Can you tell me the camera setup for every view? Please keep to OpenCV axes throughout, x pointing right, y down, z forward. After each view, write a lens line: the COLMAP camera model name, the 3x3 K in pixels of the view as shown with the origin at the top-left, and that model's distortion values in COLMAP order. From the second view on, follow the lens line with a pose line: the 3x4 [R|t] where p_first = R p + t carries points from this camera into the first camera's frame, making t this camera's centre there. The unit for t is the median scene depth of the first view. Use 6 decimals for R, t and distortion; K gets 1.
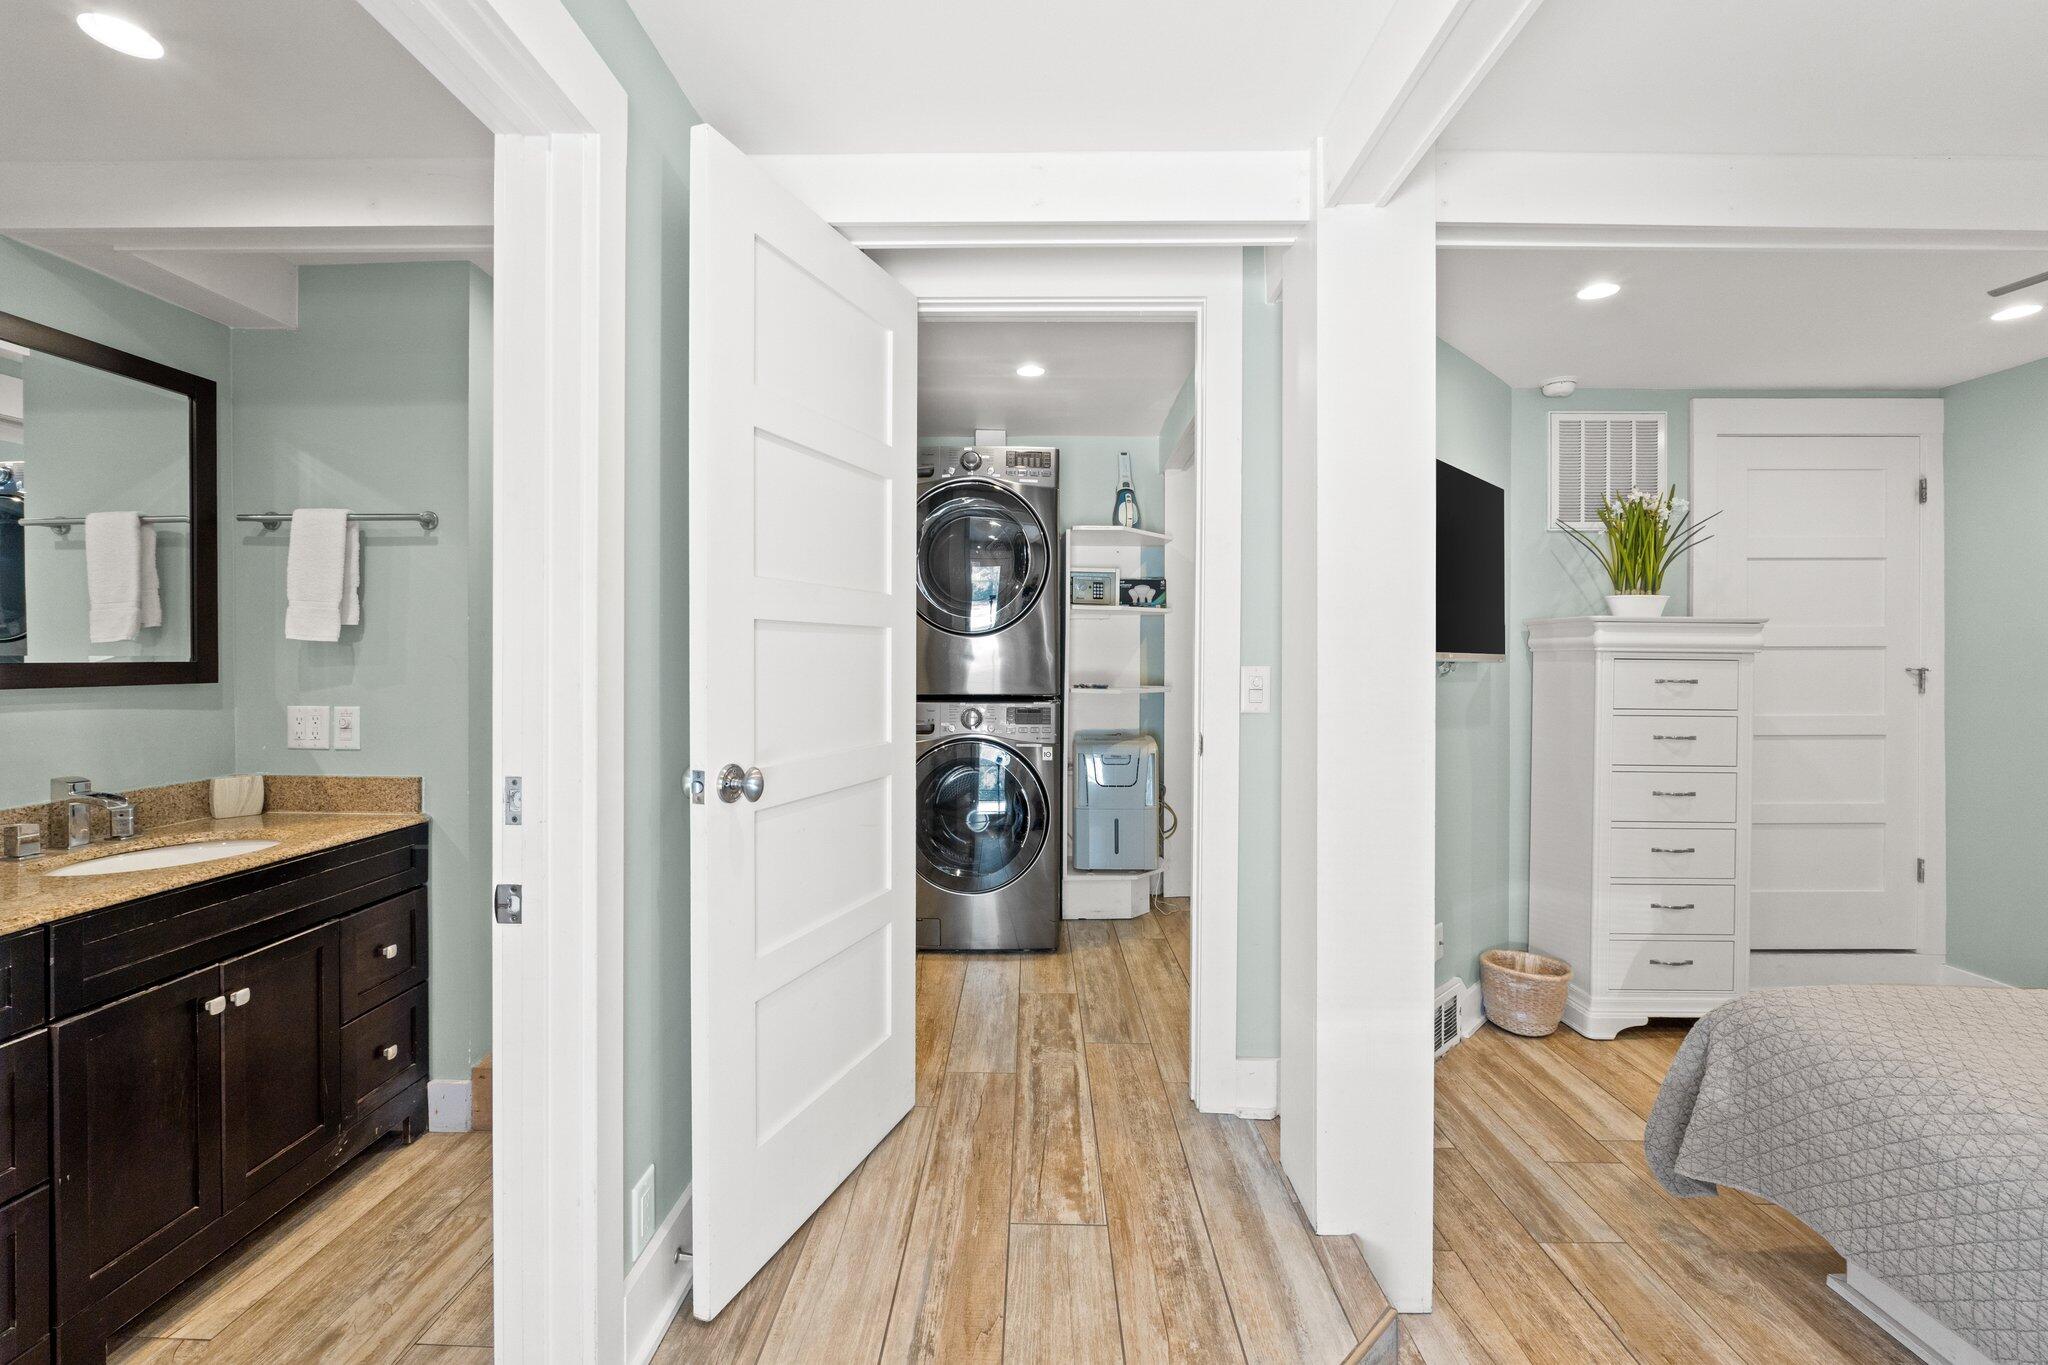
lens RADIAL K [[858.7, 0, 1020.6], [0, 858.7, 669.9], [0, 0, 1]] dist [-0.007859, 0.000384]
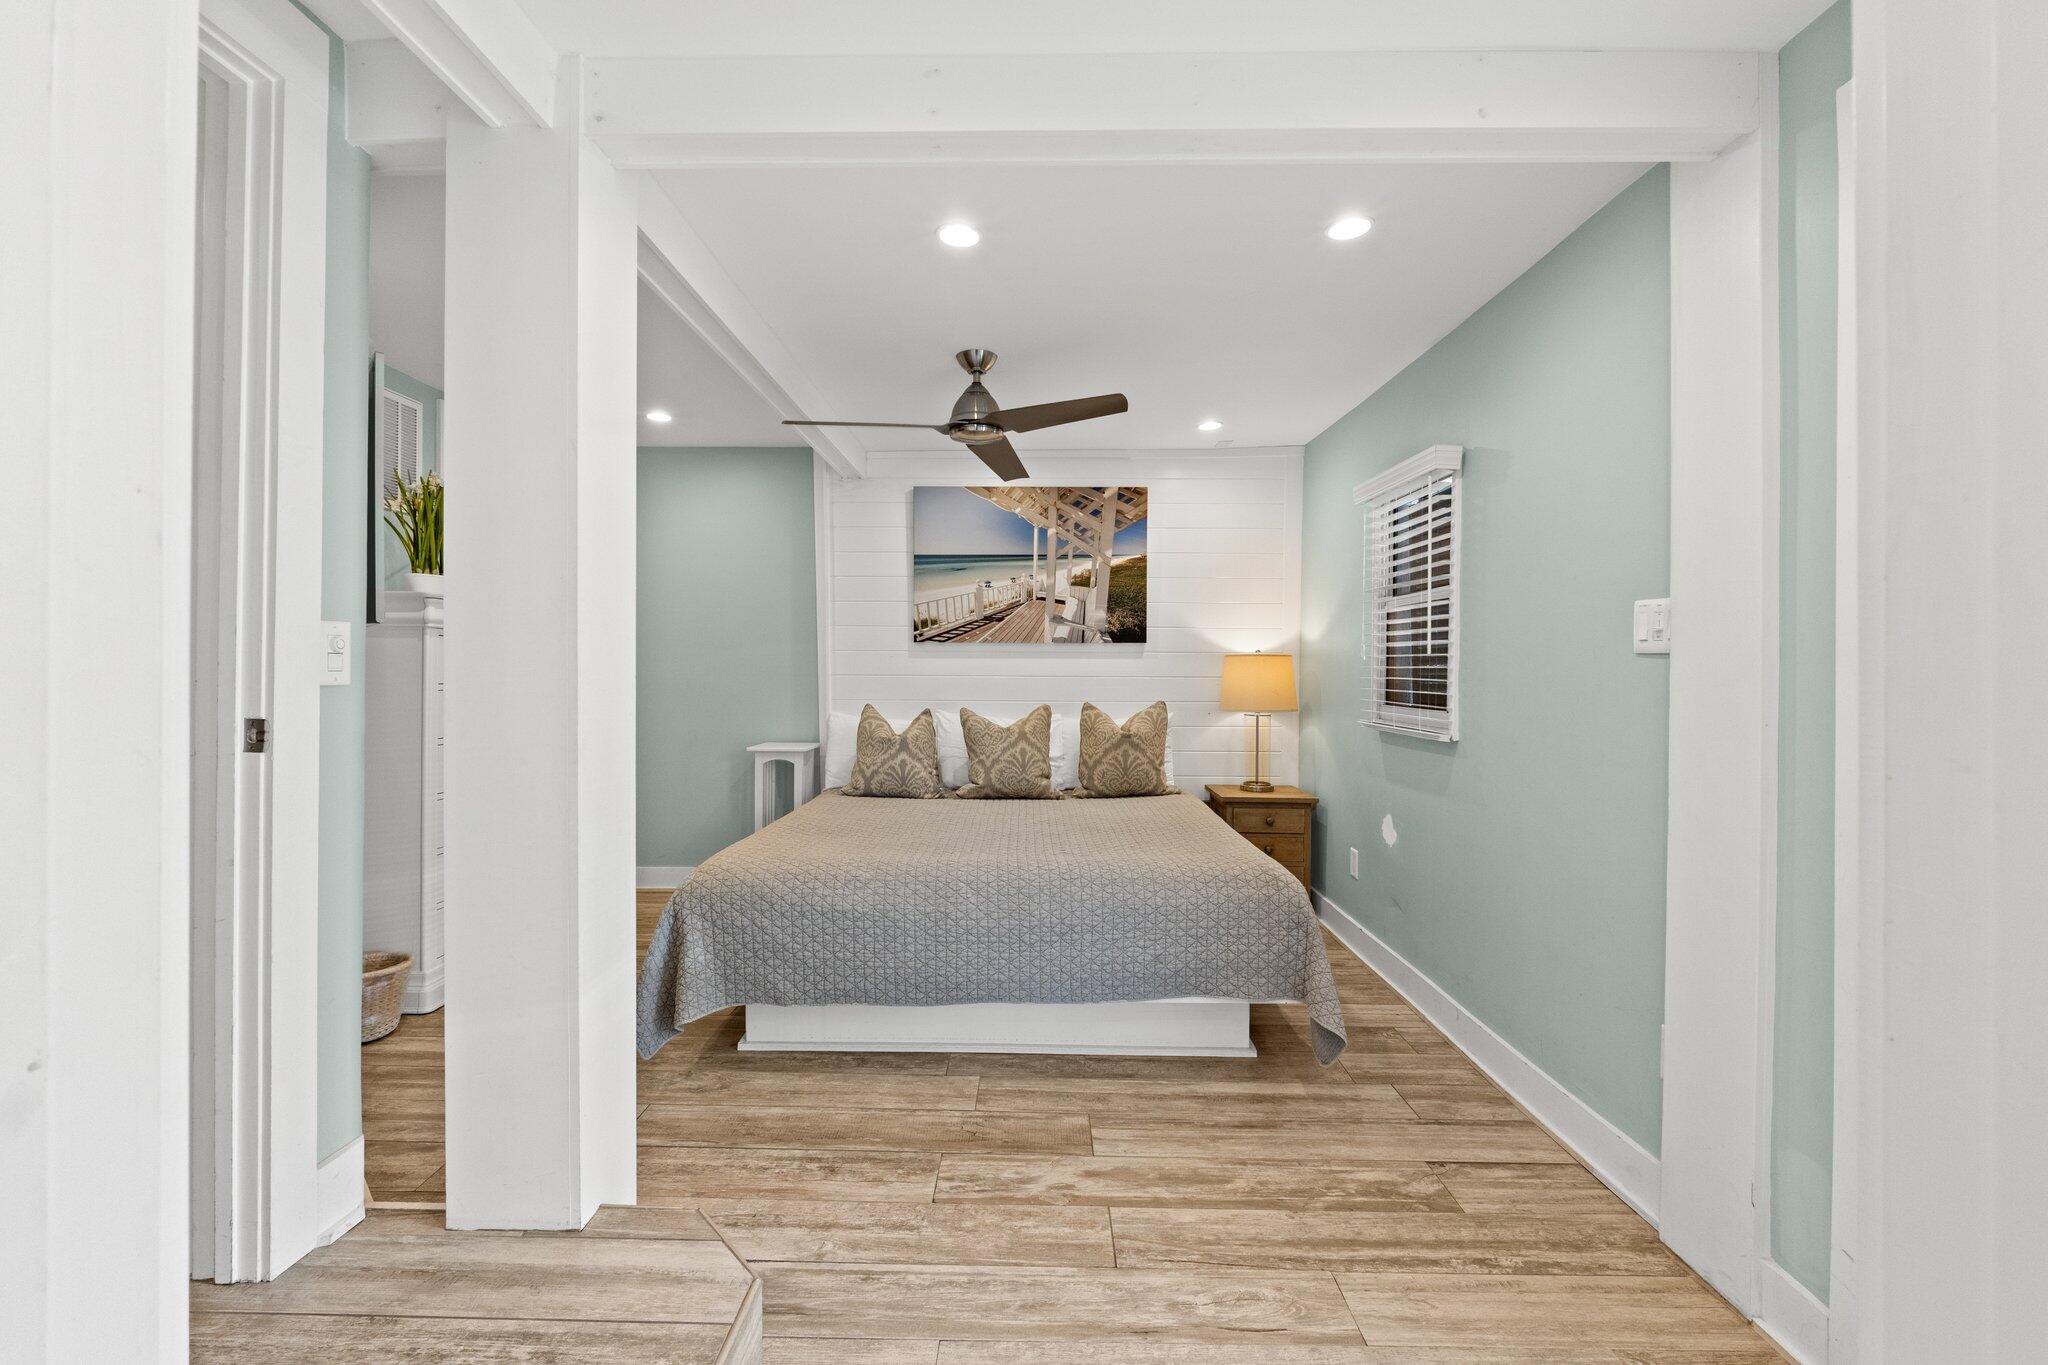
lens RADIAL K [[862.3, 0, 1024.9], [0, 862.3, 678.4], [0, 0, 1]] dist [-0.004652, -0.000263]
pose [[-0.005288, -0.018269, 0.999819, -0.337475], [0.010715, 0.999775, 0.018325, 0.027978], [-0.999929, 0.010810, -0.005091, 0.300071]]
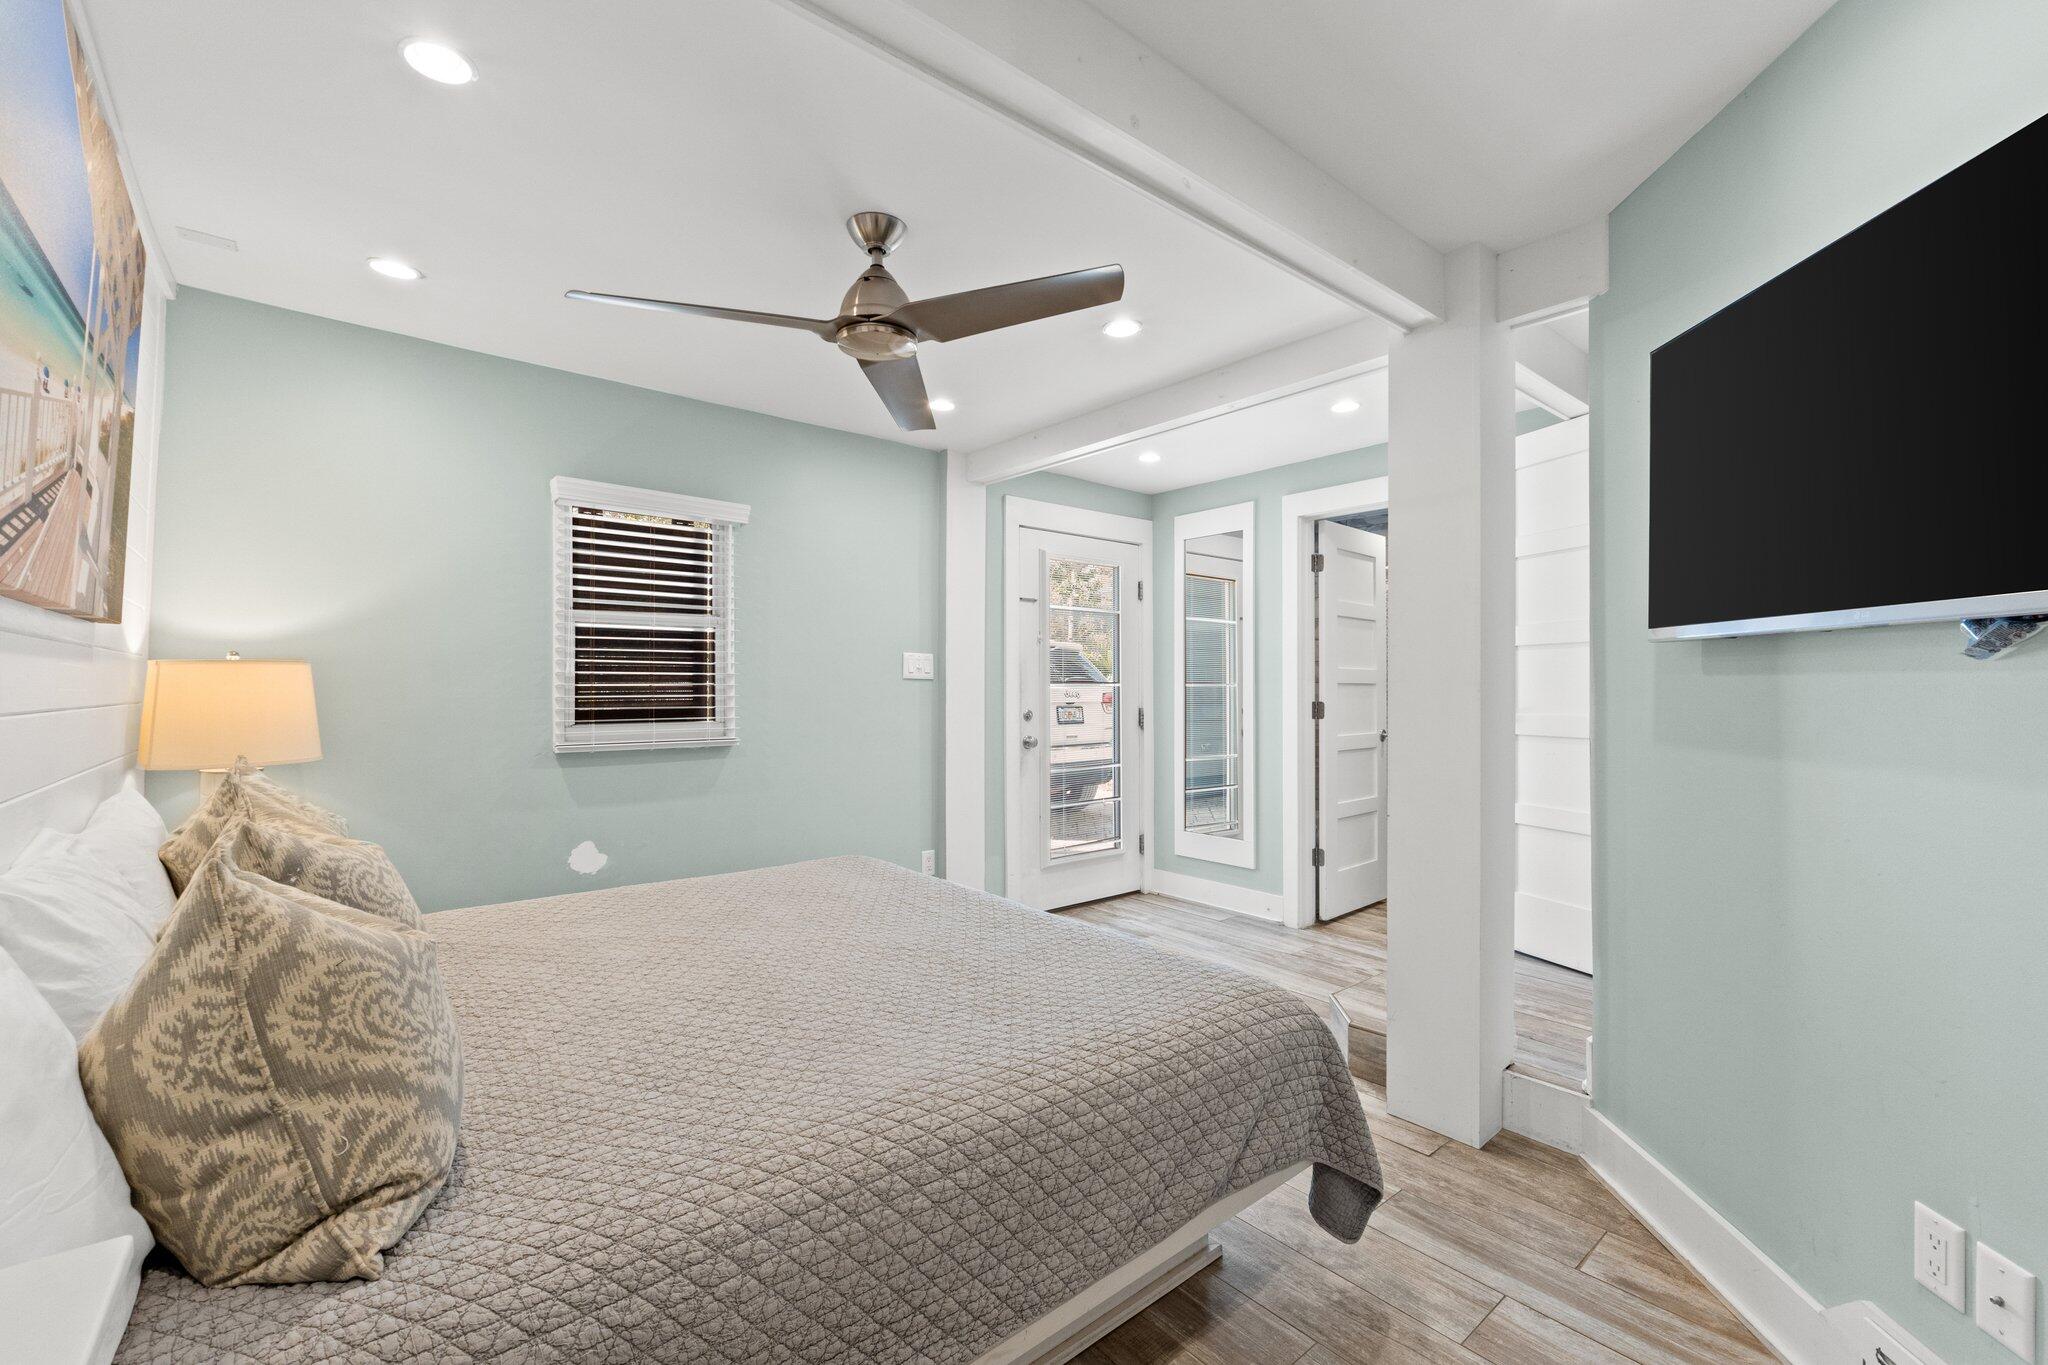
lens RADIAL K [[858.7, 0, 1020.6], [0, 858.7, 669.9], [0, 0, 1]] dist [-0.007859, 0.000384]
pose [[-0.756837, -0.019330, -0.653318, 1.091820], [-0.016122, 0.999811, -0.010905, 0.024651], [0.653405, 0.002280, -0.757005, 0.971592]]
